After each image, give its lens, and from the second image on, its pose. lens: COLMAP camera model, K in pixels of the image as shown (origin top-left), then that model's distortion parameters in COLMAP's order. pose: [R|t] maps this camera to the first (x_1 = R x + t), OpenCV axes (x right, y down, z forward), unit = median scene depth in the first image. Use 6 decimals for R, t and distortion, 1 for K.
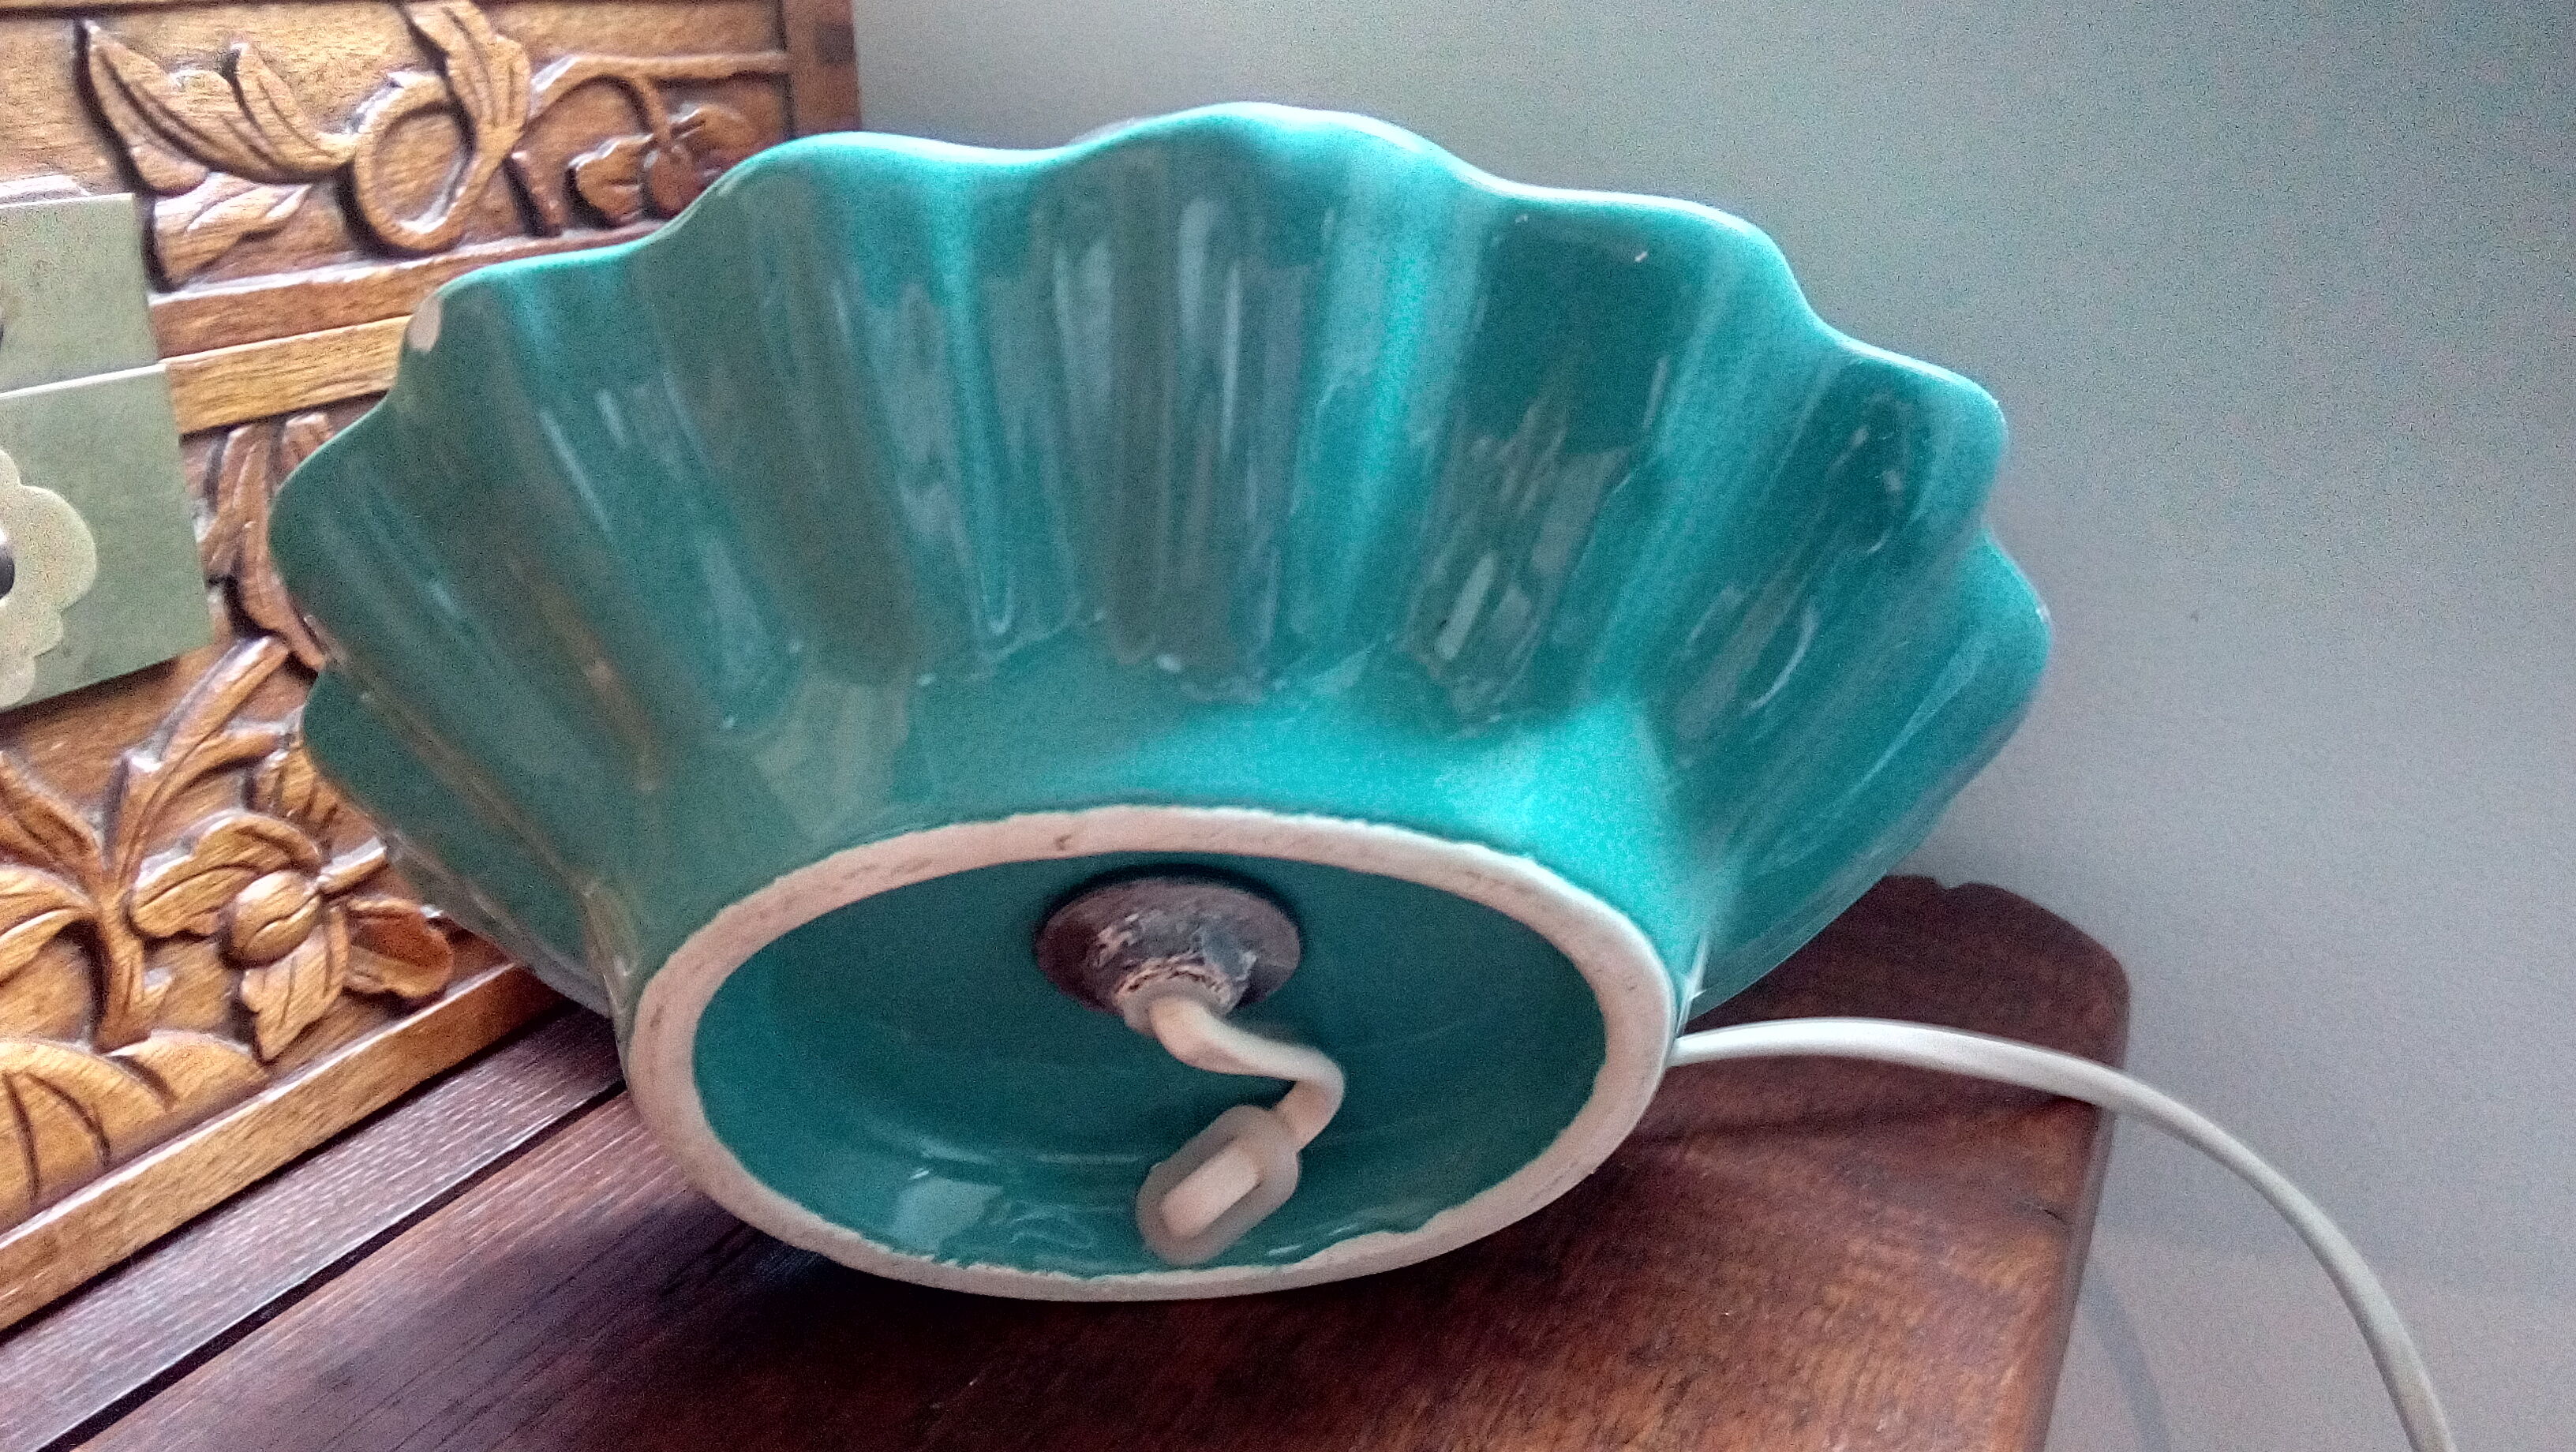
lens RADIAL K [[2059.8, 0, 1288.0], [0, 2059.8, 726.0], [0, 0, 1]] dist [-0.020396, -0.001782]
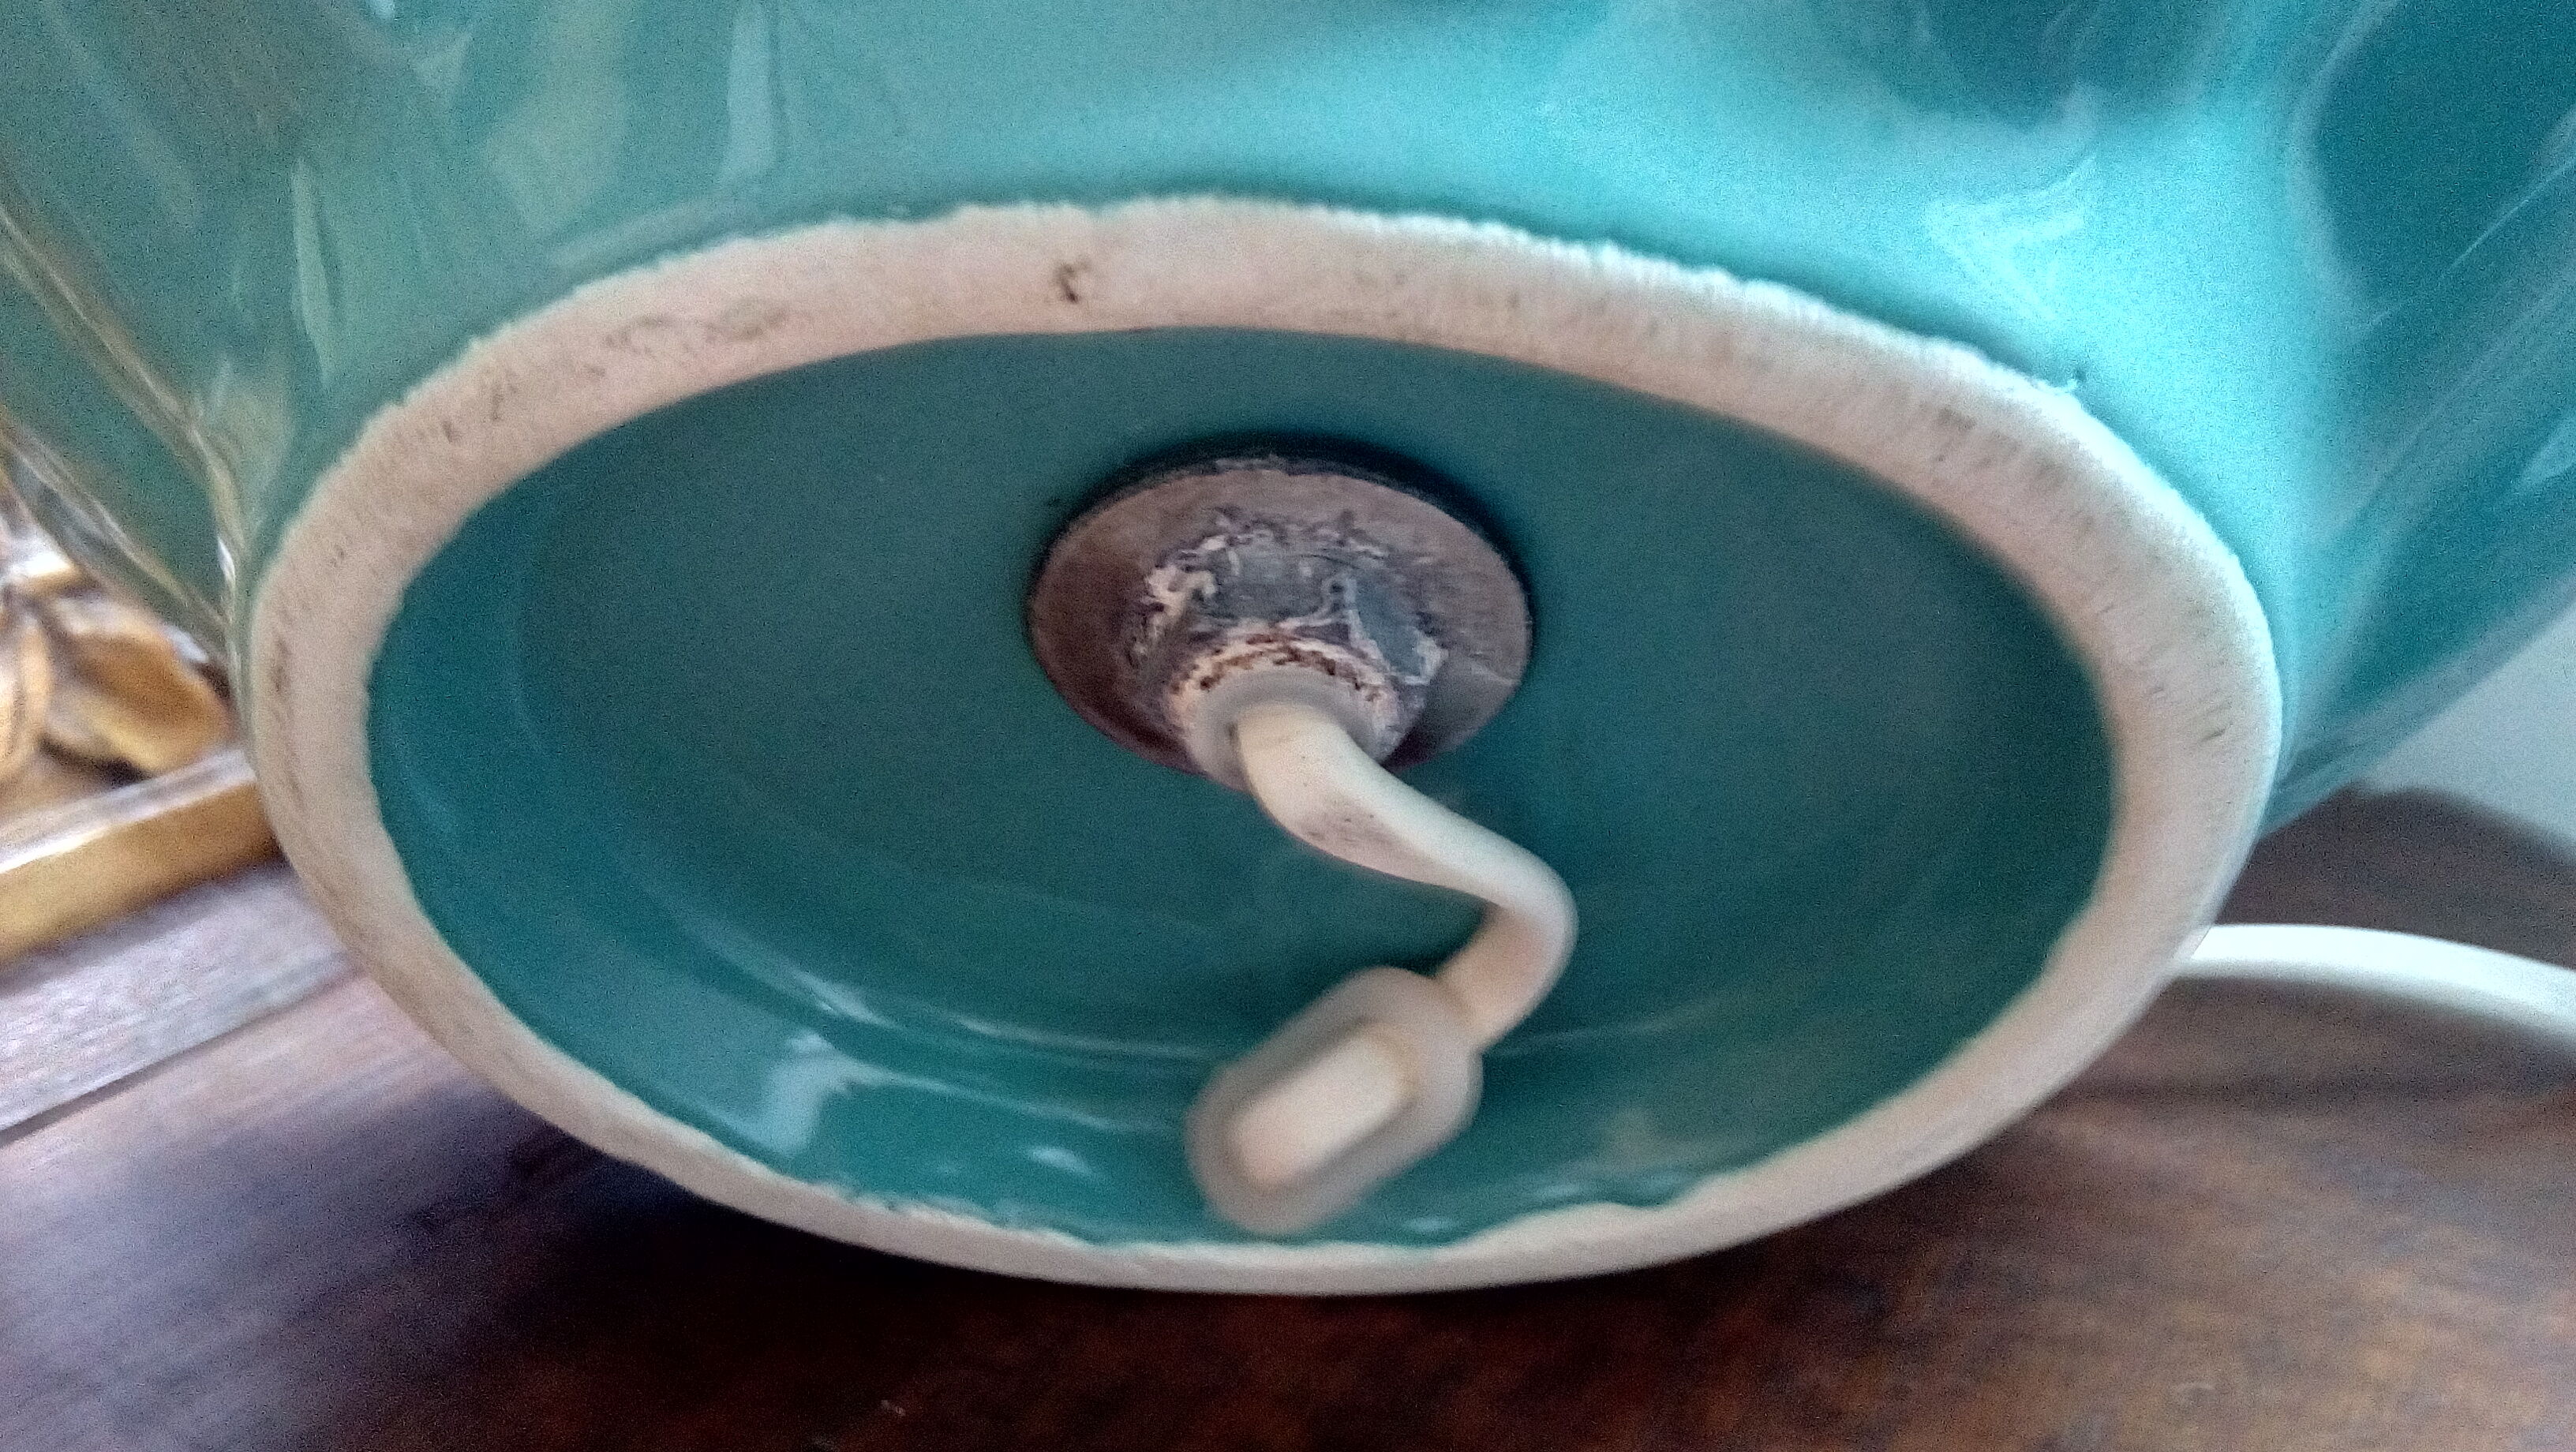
lens RADIAL K [[1978.1, 0, 1220.6], [0, 1978.1, 784.1], [0, 0, 1]] dist [0.061127, -0.178052]
pose [[0.995496, 0.056223, -0.076327, -0.031606], [-0.054928, 0.998310, 0.018961, 0.139457], [0.077264, -0.014683, 0.996903, 0.491923]]
